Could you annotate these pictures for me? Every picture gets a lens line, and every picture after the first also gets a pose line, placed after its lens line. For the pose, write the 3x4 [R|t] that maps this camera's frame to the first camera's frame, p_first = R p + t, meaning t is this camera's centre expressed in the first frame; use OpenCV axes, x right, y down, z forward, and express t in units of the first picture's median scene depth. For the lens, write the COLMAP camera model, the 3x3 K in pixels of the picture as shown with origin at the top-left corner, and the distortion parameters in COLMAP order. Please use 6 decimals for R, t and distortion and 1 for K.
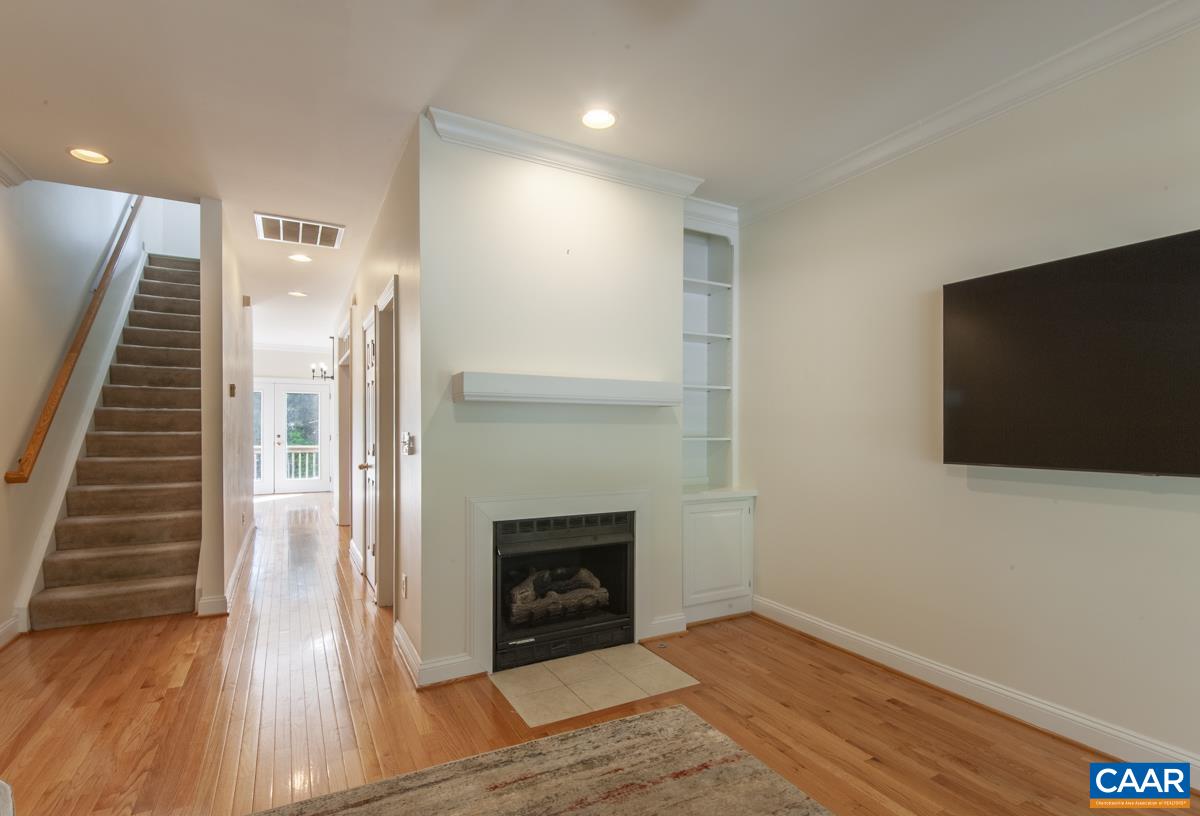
lens RADIAL K [[565.8, 0, 593.2], [0, 565.8, 434.8], [0, 0, 1]] dist [0.028994, -0.022855]
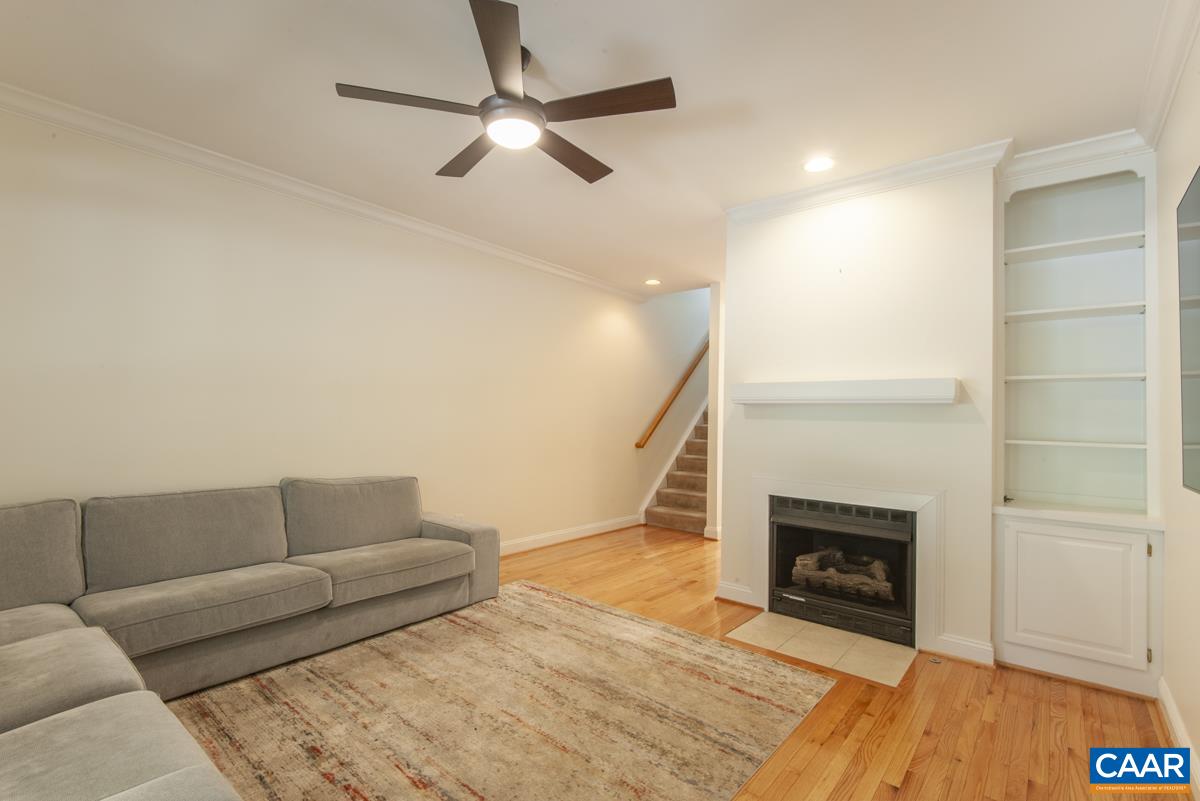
lens RADIAL K [[545.6, 0, 596.8], [0, 545.6, 415.1], [0, 0, 1]] dist [0.004661, 0.000147]
pose [[0.367521, -0.001403, -0.930014, 0.806570], [-0.033187, 0.999342, -0.014622, 0.000636], [0.929423, 0.036238, 0.367232, 0.152288]]
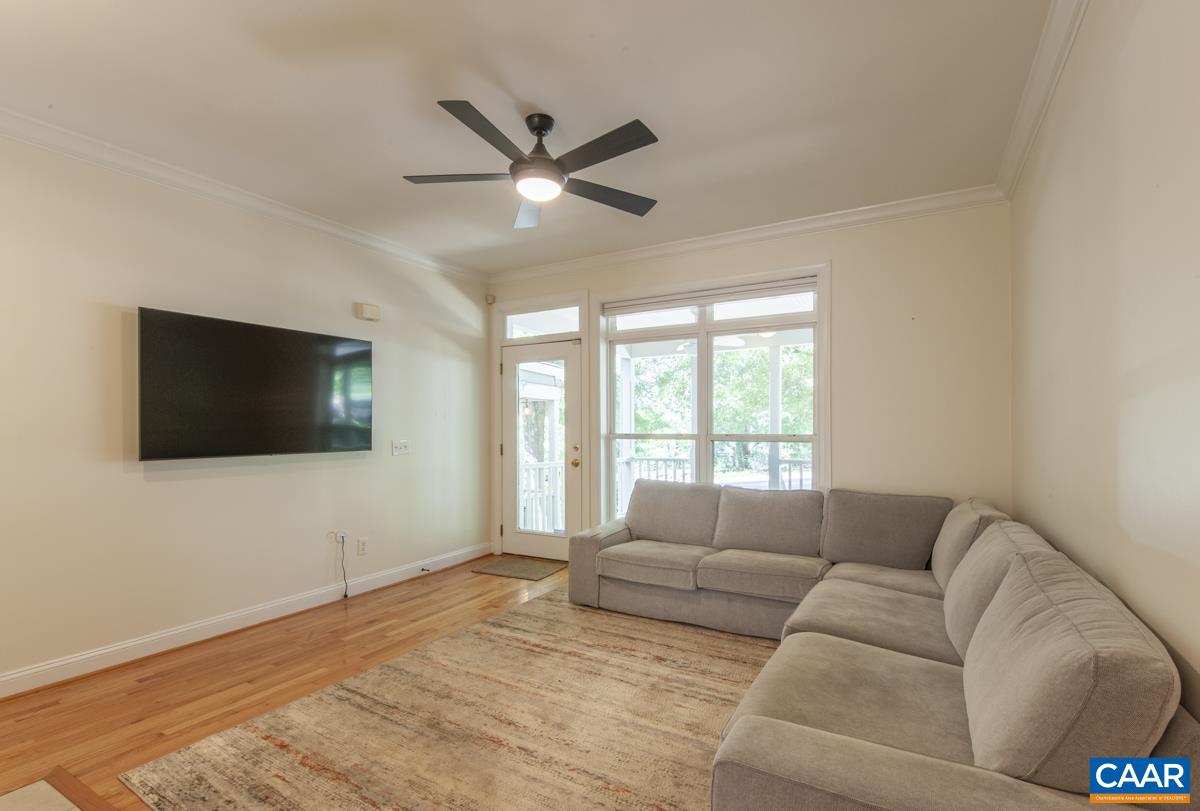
lens RADIAL K [[565.8, 0, 593.2], [0, 565.8, 432.3], [0, 0, 1]] dist [0.028994, -0.022855]
pose [[-0.515577, -0.003518, 0.856836, -0.740267], [0.015878, 0.999781, 0.013659, -0.007591], [-0.856696, 0.020647, -0.515408, 0.704835]]
